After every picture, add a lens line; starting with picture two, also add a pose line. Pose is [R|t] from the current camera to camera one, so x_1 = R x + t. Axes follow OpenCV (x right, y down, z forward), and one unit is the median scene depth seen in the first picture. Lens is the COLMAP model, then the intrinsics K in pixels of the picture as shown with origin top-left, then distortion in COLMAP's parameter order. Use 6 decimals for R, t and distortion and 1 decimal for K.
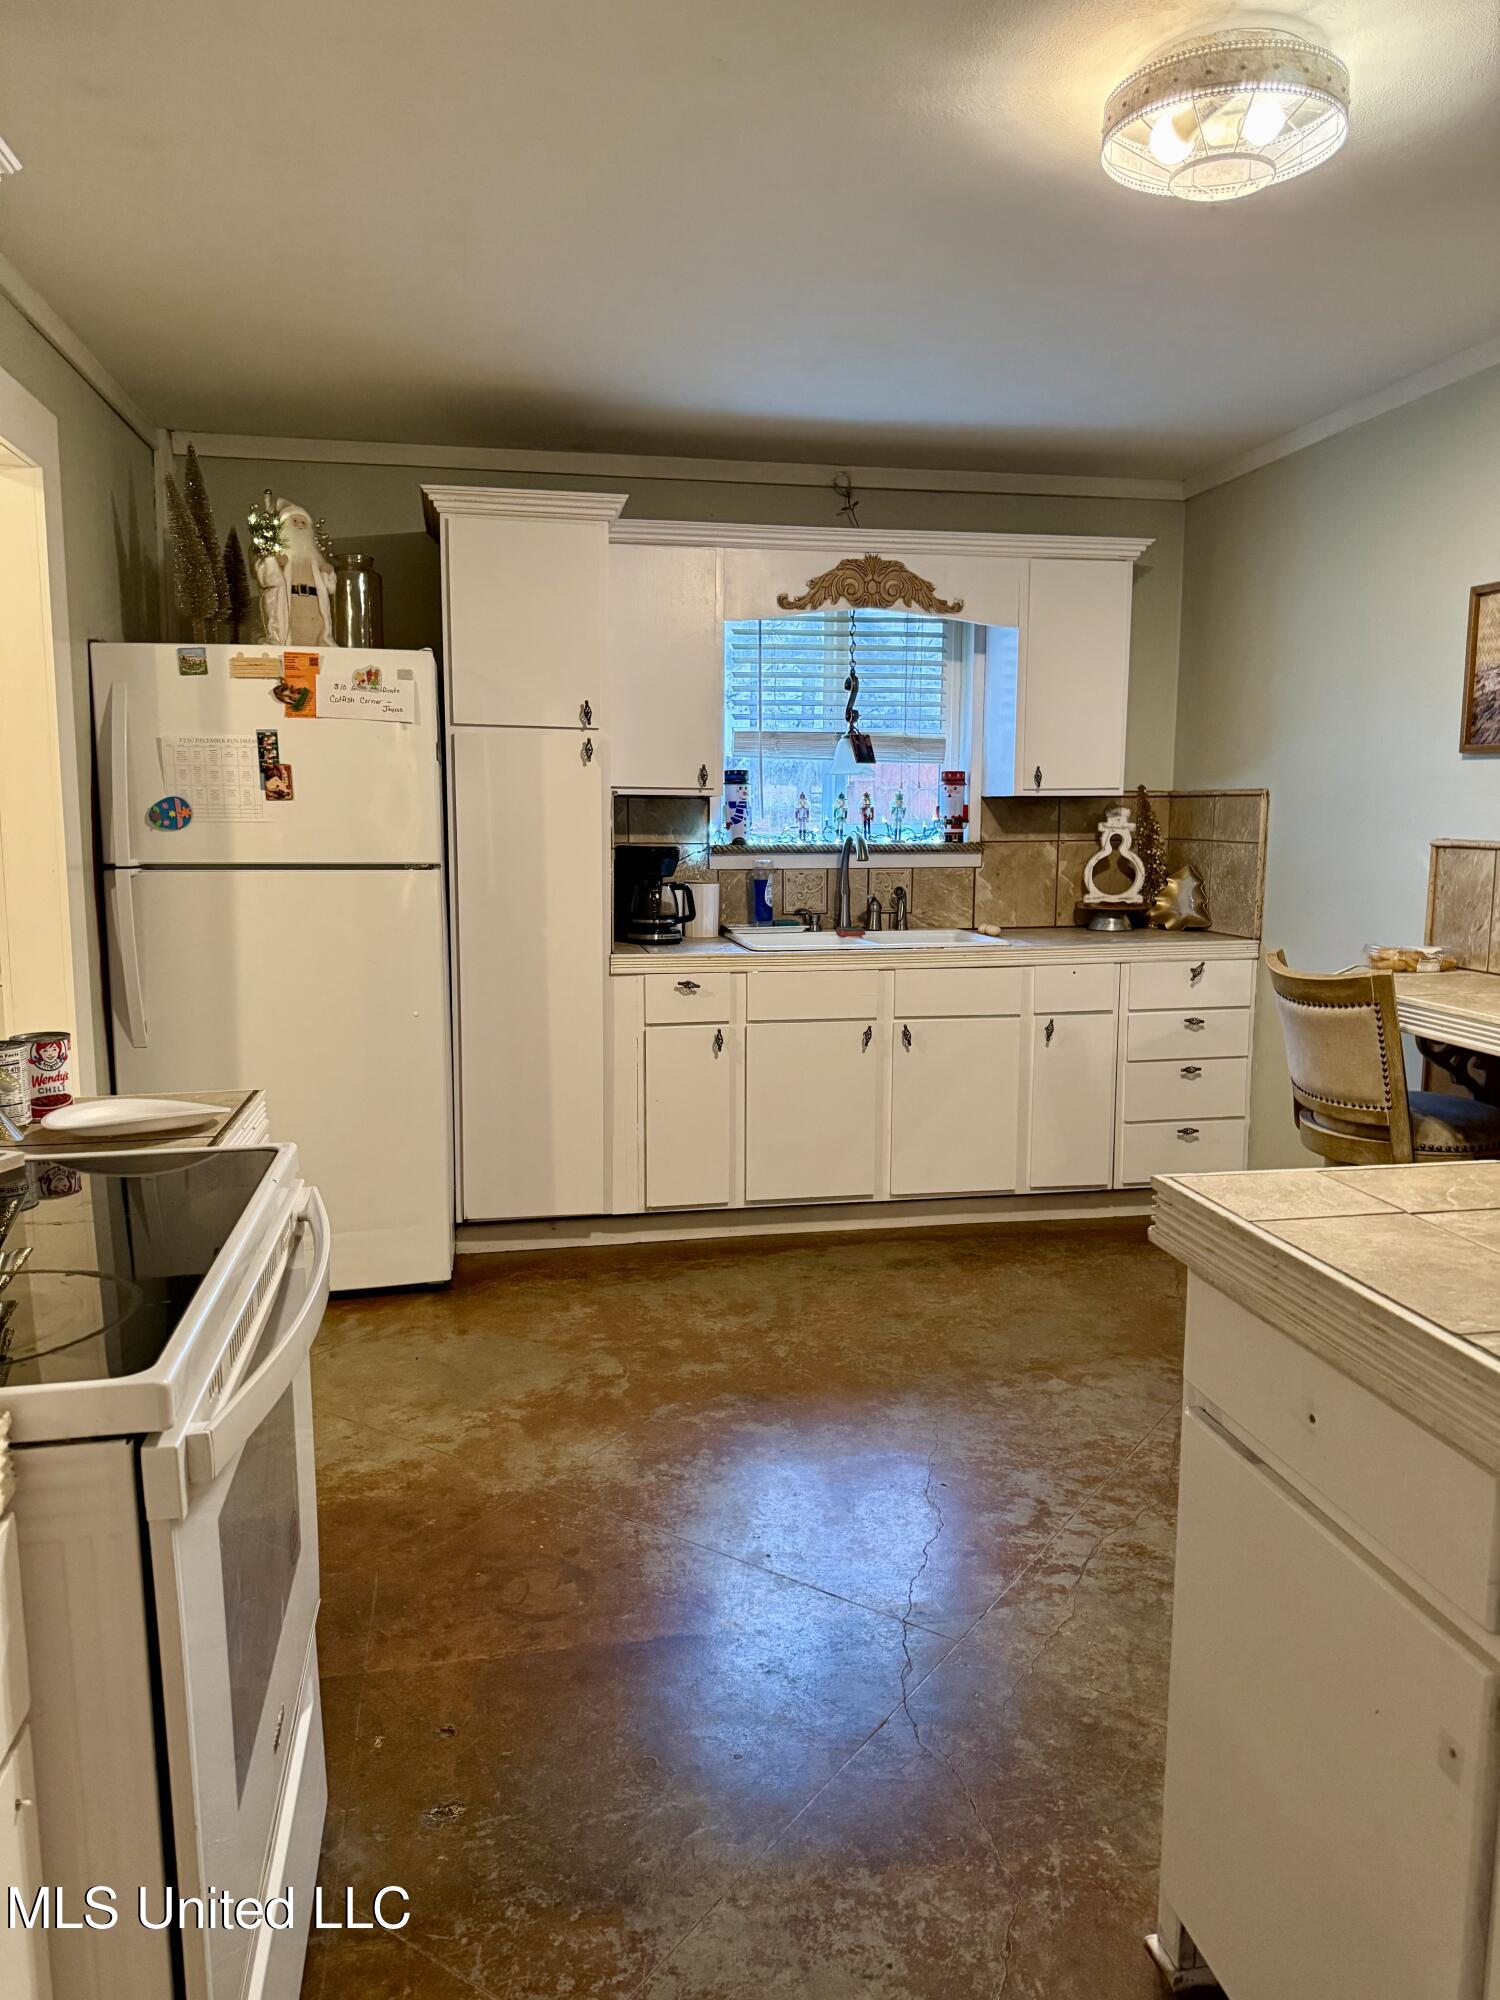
lens RADIAL K [[1396.4, 0, 763.0], [0, 1396.4, 1015.1], [0, 0, 1]] dist [0.083147, -0.109648]
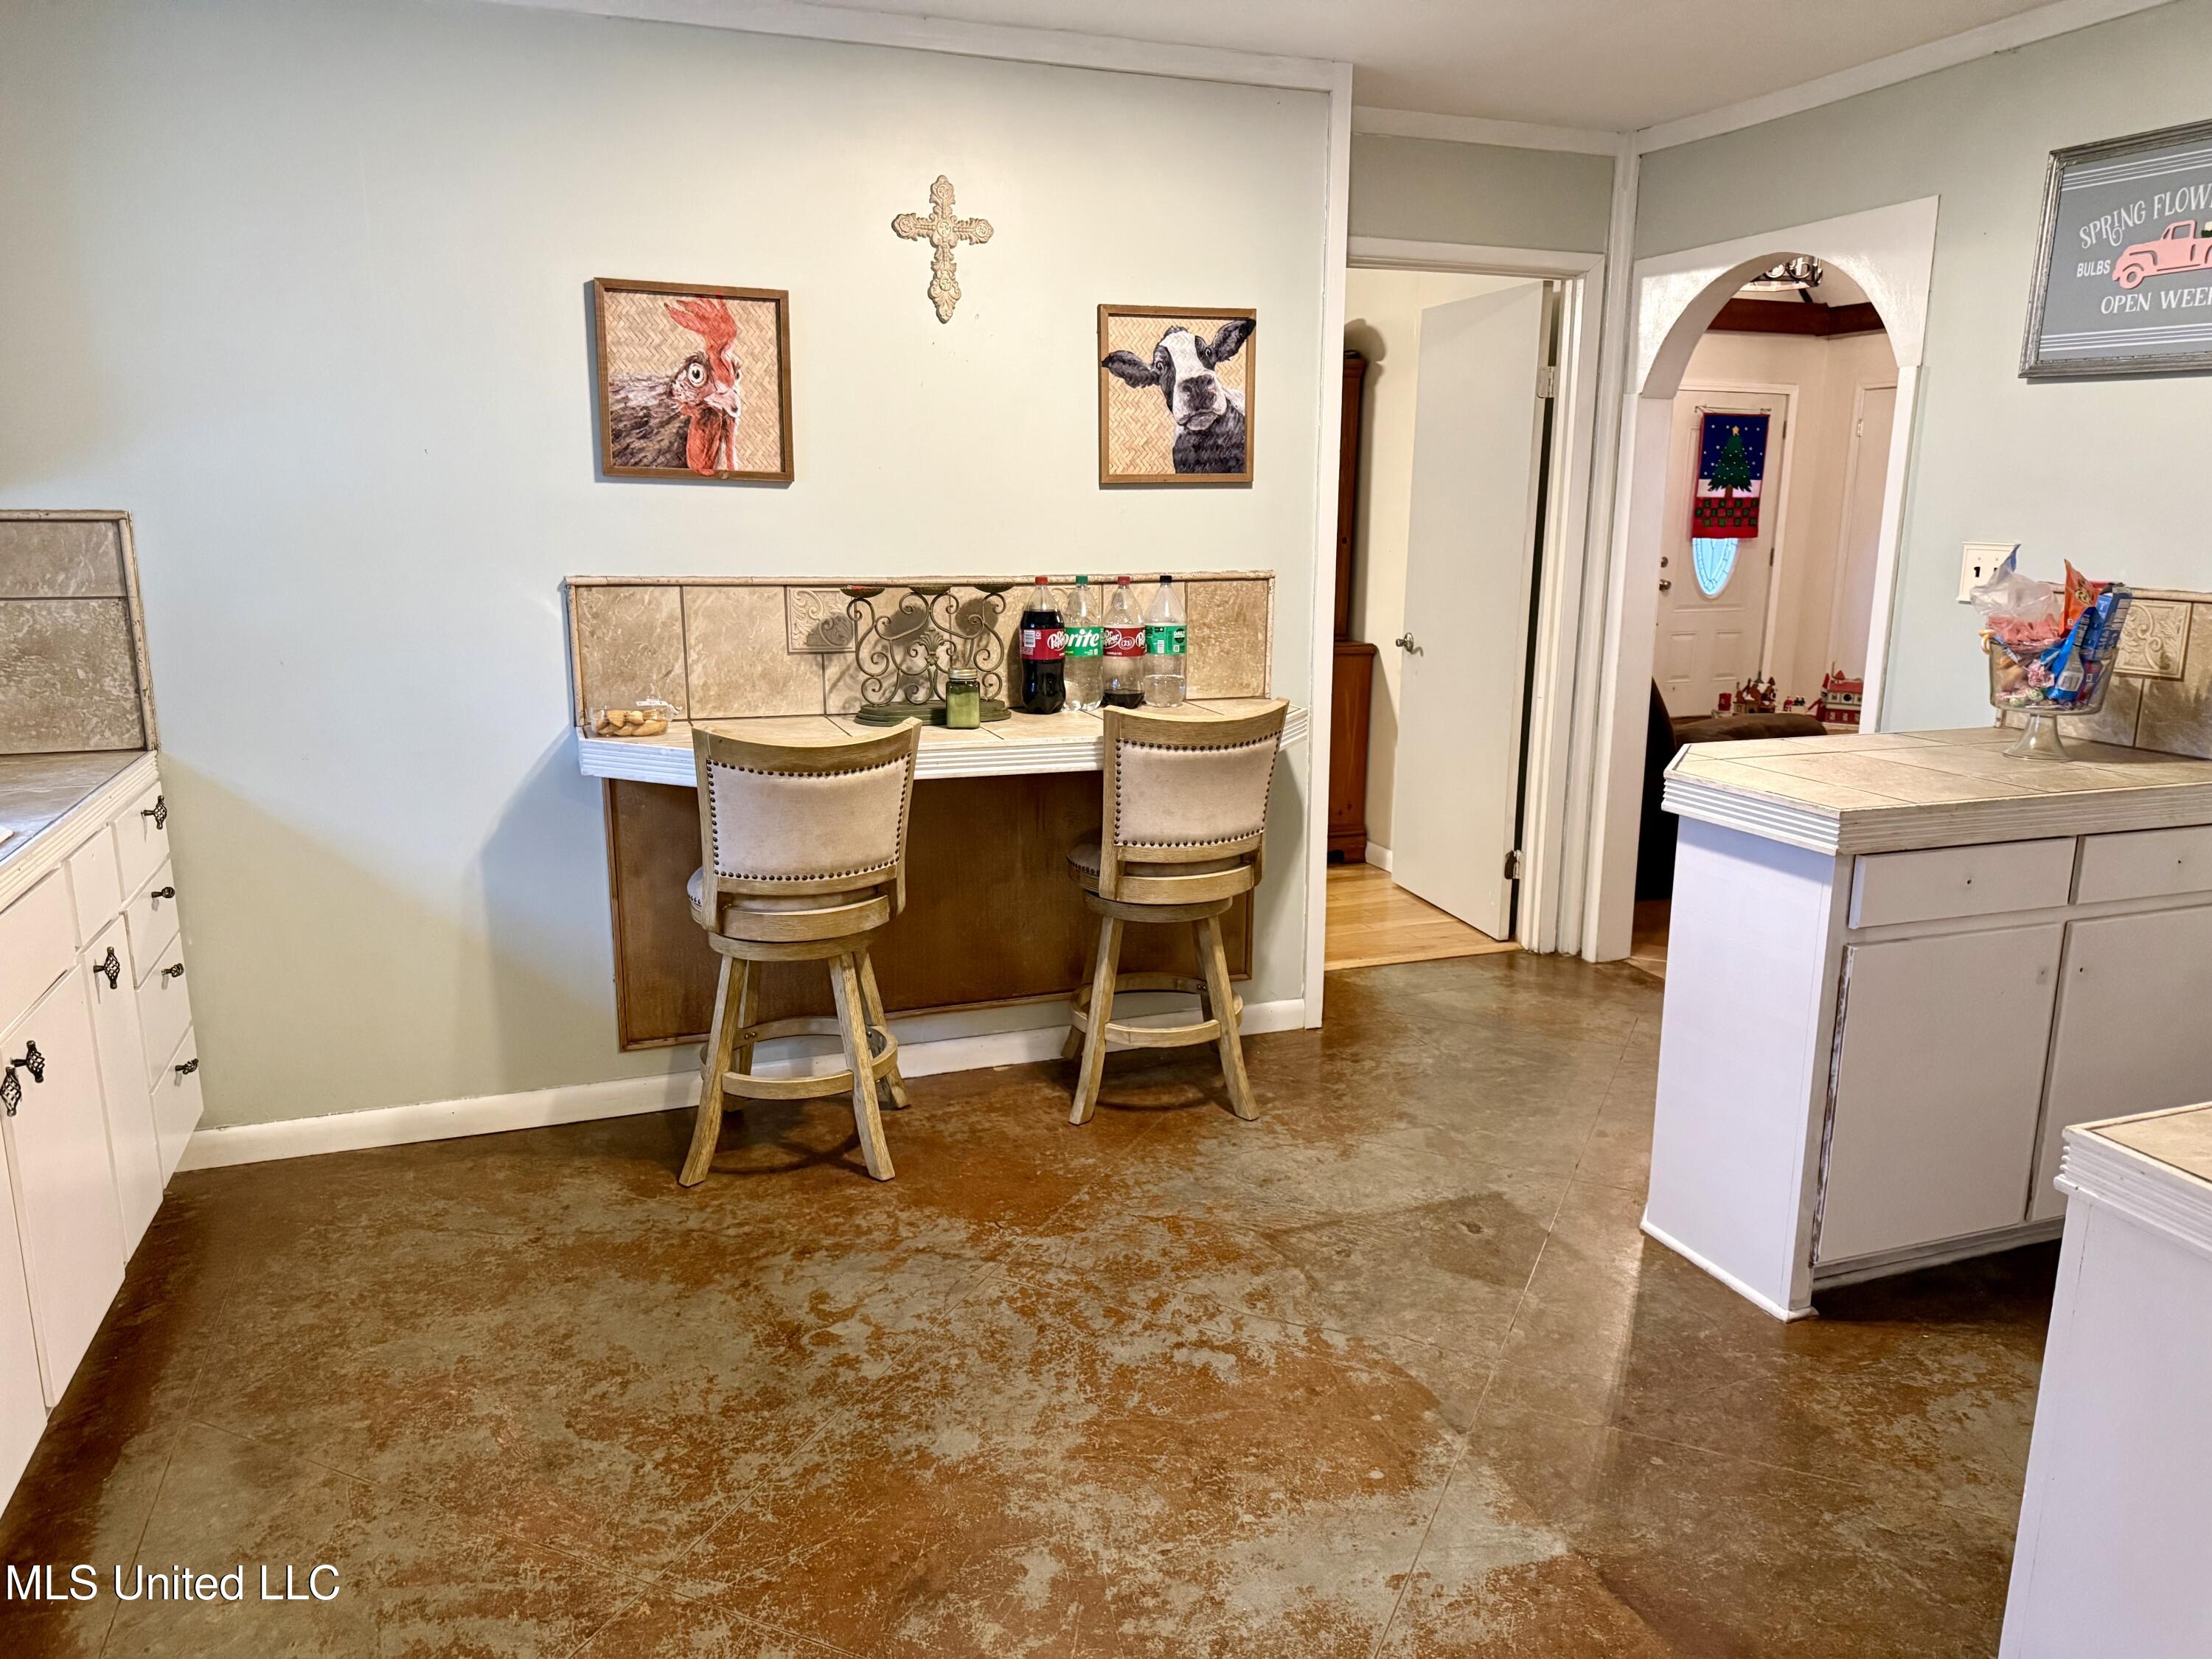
lens RADIAL K [[1544.4, 0, 1115.1], [0, 1544.4, 841.7], [0, 0, 1]] dist [0.083147, -0.109648]
pose [[-0.156748, -0.221005, 0.962594, -0.462846], [0.139671, 0.959886, 0.243127, -0.141467], [-0.977713, 0.172556, -0.119592, 0.756416]]
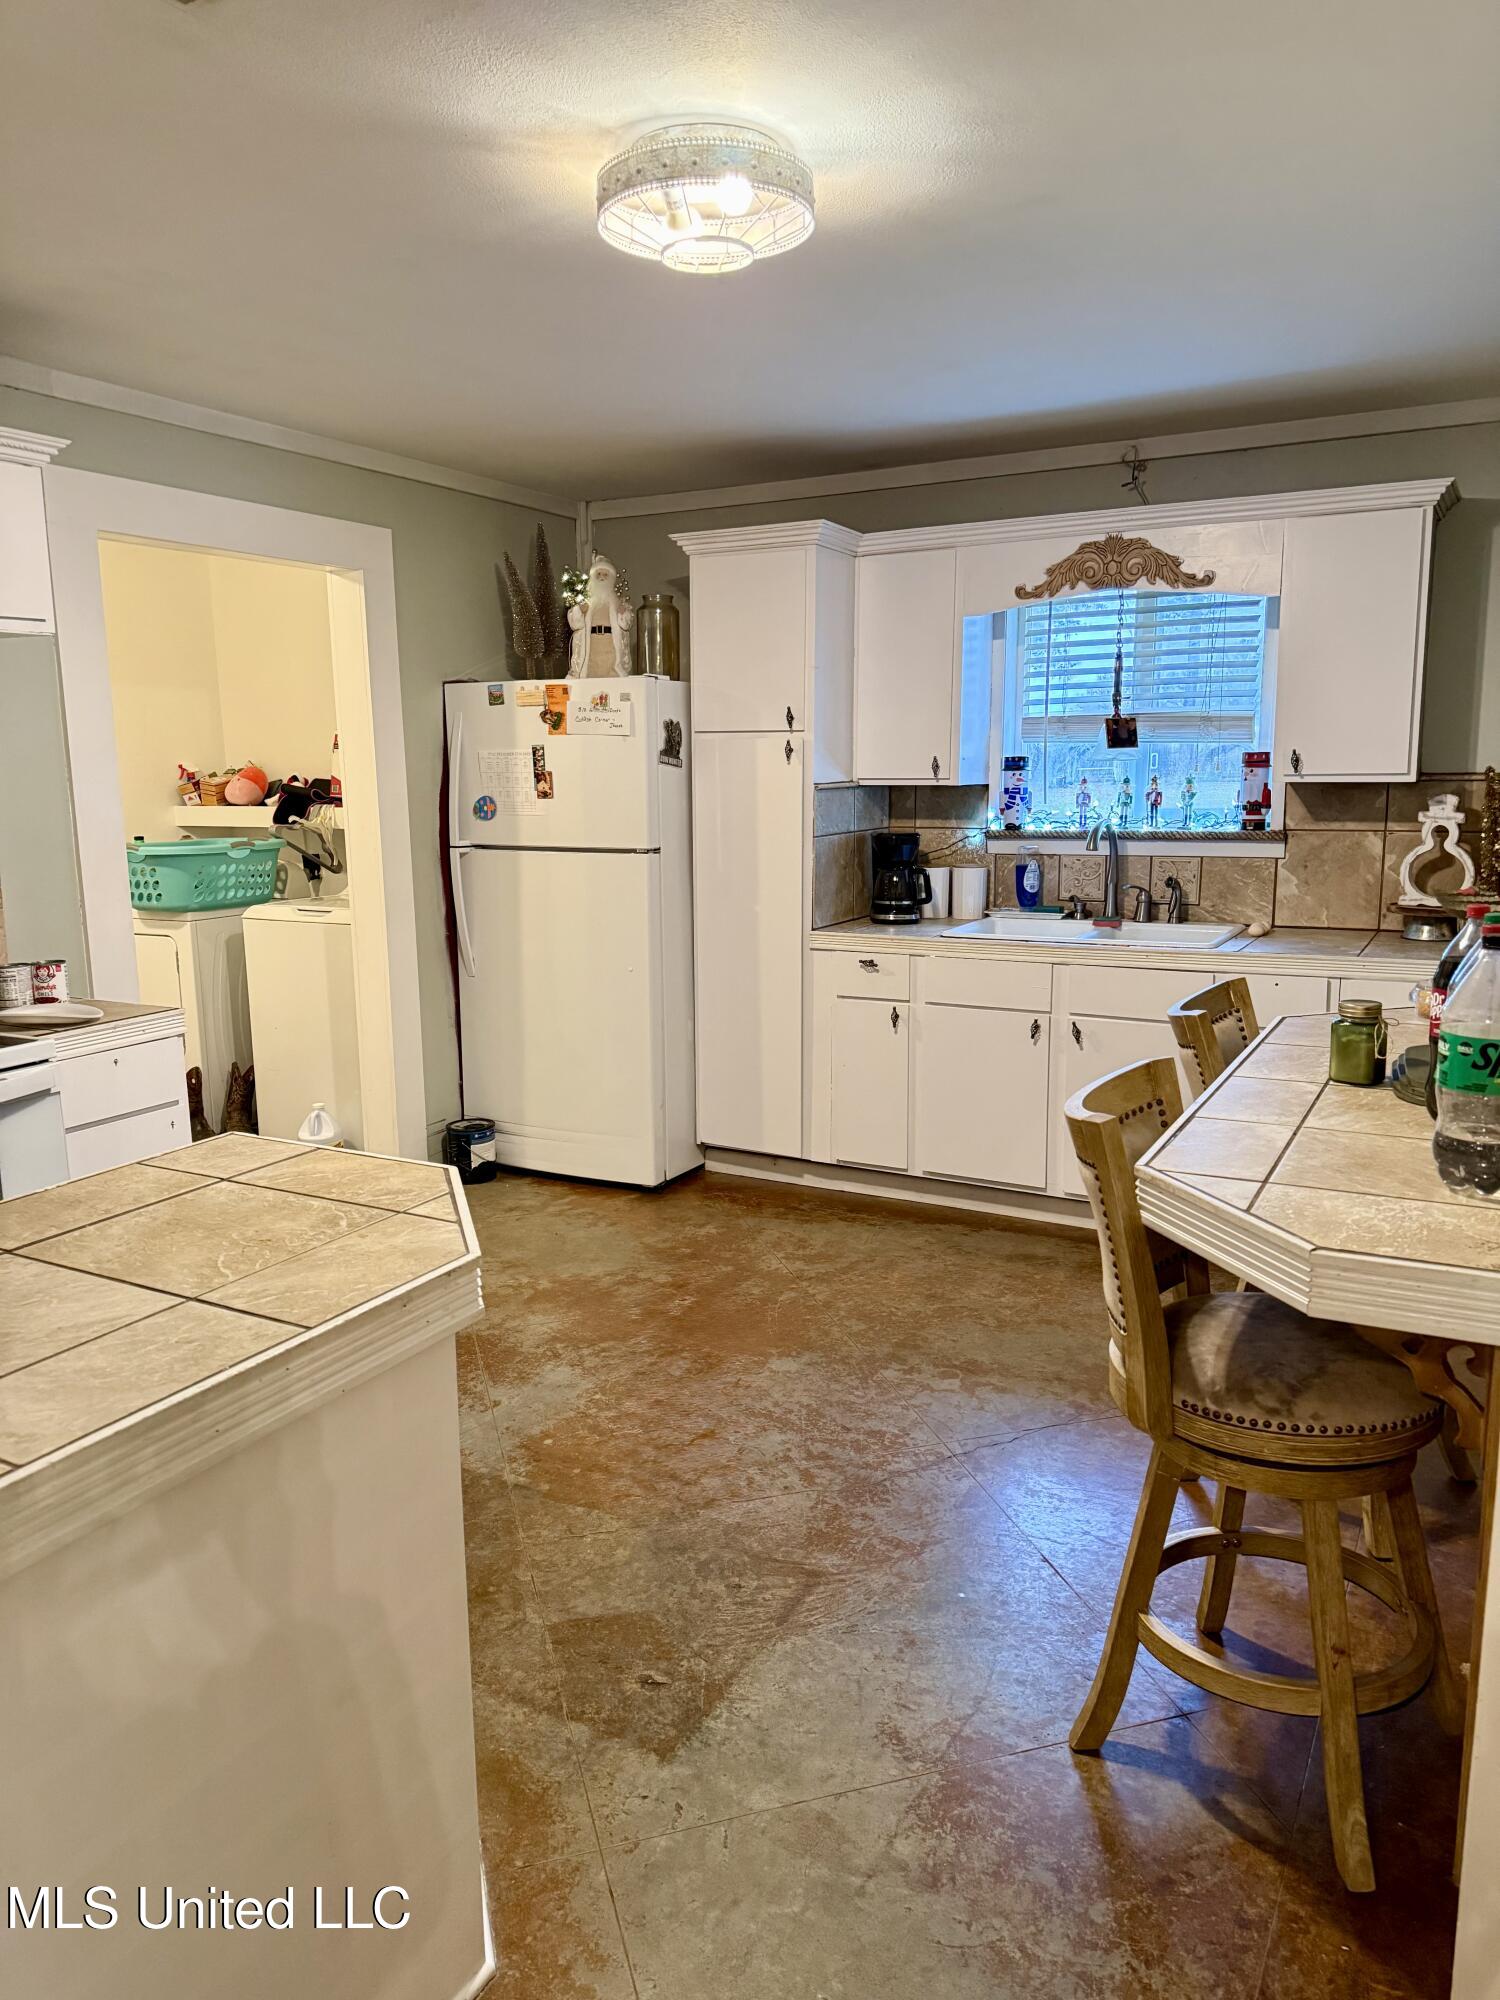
lens RADIAL K [[1396.4, 0, 747.7], [0, 1396.4, 1015.7], [0, 0, 1]] dist [0.083147, -0.109648]
pose [[0.768845, 0.104941, -0.630766, 0.587375], [-0.078610, 0.994471, 0.069633, -0.051484], [0.634585, -0.003952, 0.772843, 0.100858]]
